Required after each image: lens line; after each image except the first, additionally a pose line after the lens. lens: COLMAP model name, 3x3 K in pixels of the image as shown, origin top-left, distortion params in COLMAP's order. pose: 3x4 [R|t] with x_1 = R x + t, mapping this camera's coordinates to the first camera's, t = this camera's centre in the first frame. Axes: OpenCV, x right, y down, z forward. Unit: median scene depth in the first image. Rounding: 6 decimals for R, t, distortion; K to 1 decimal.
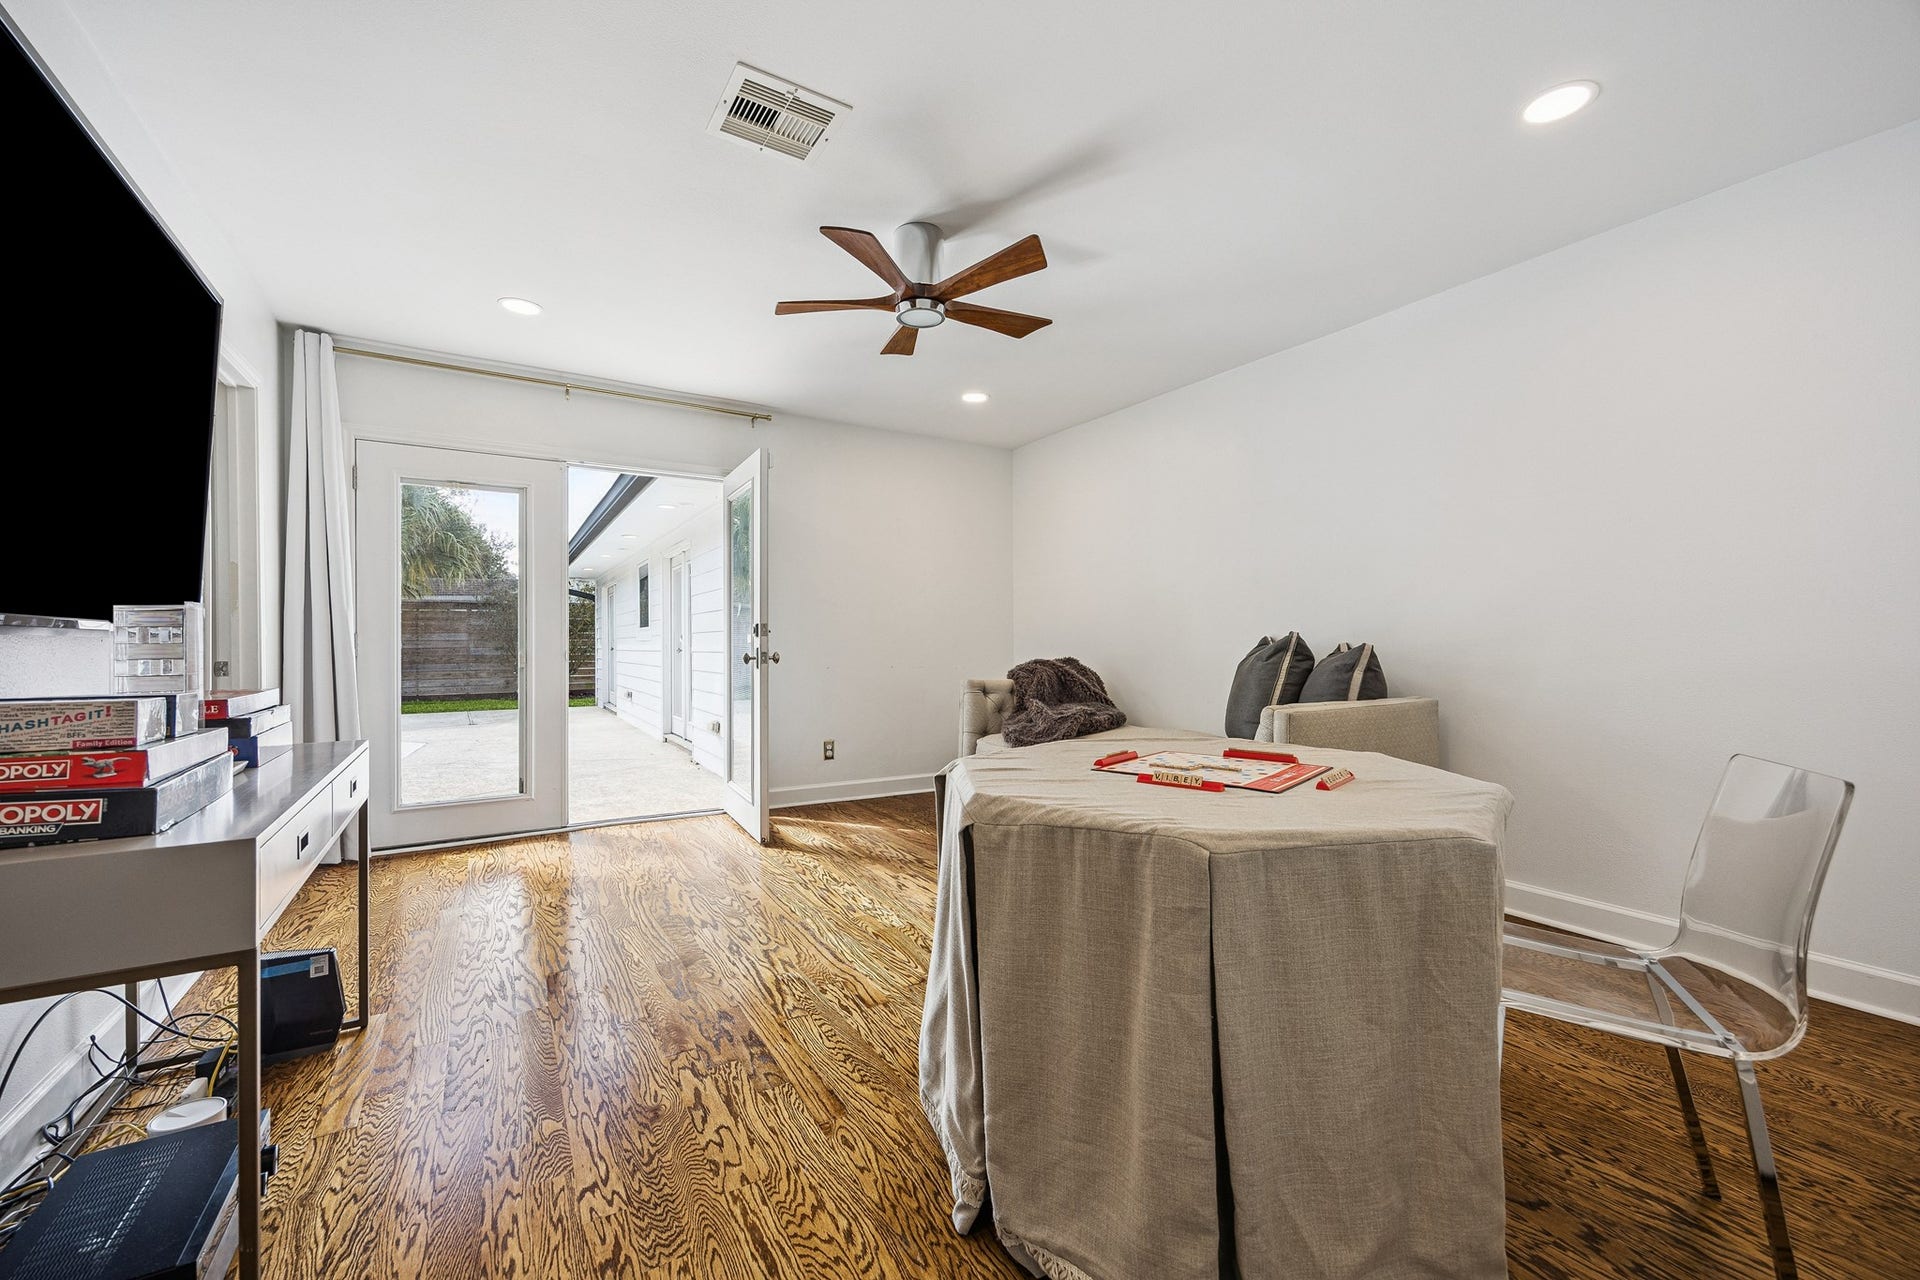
lens RADIAL K [[775.6, 0, 963.0], [0, 775.6, 631.8], [0, 0, 1]] dist [-0.000094, -0.000421]
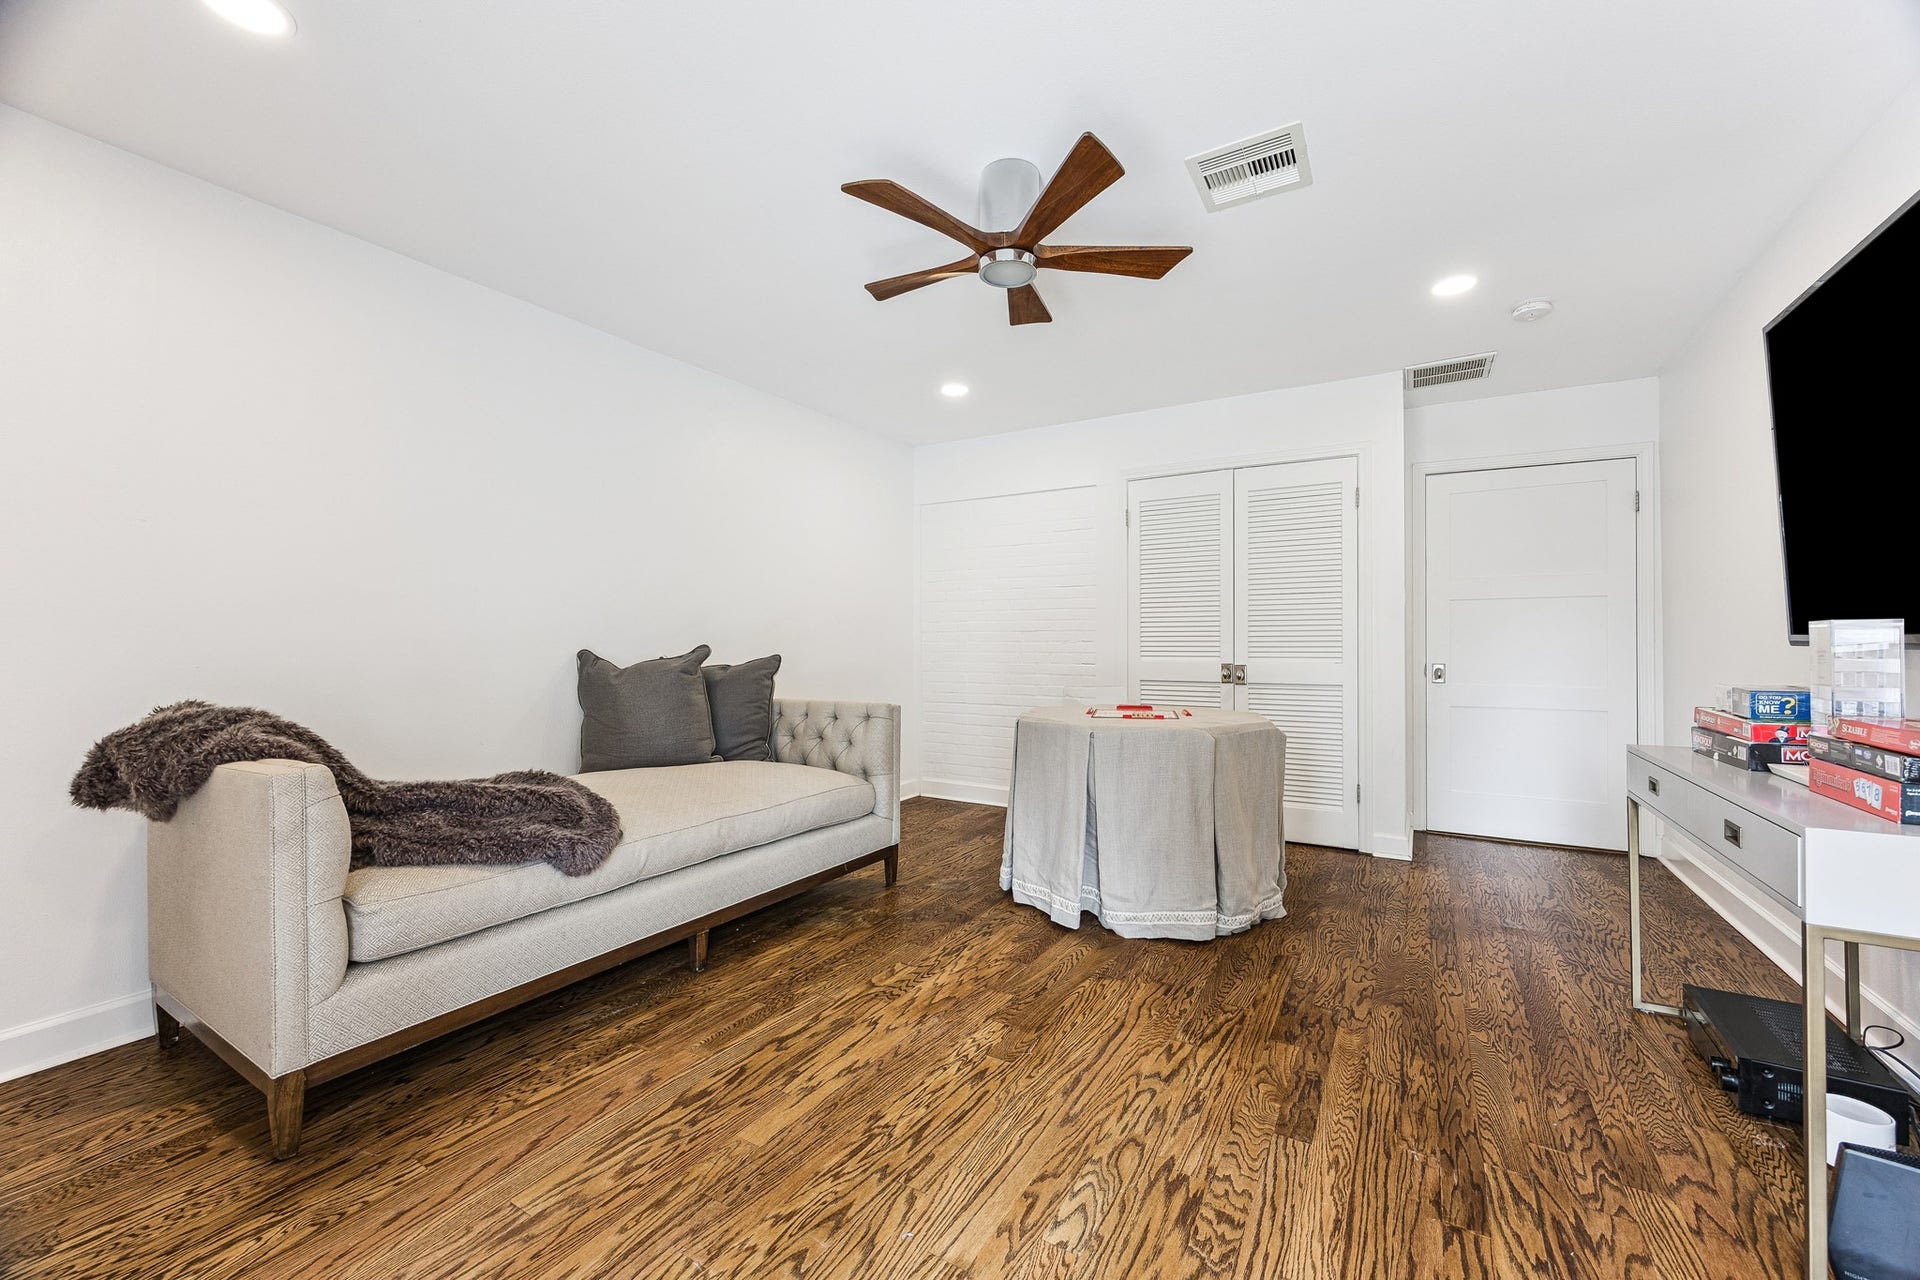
lens RADIAL K [[744.0, 0, 974.3], [0, 744.0, 635.9], [0, 0, 1]] dist [-0.002191, -0.000289]
pose [[-0.464234, 0.011092, 0.885643, -0.857705], [-0.004065, 0.999884, -0.014654, 0.003073], [-0.885703, -0.010403, -0.464135, 1.605261]]
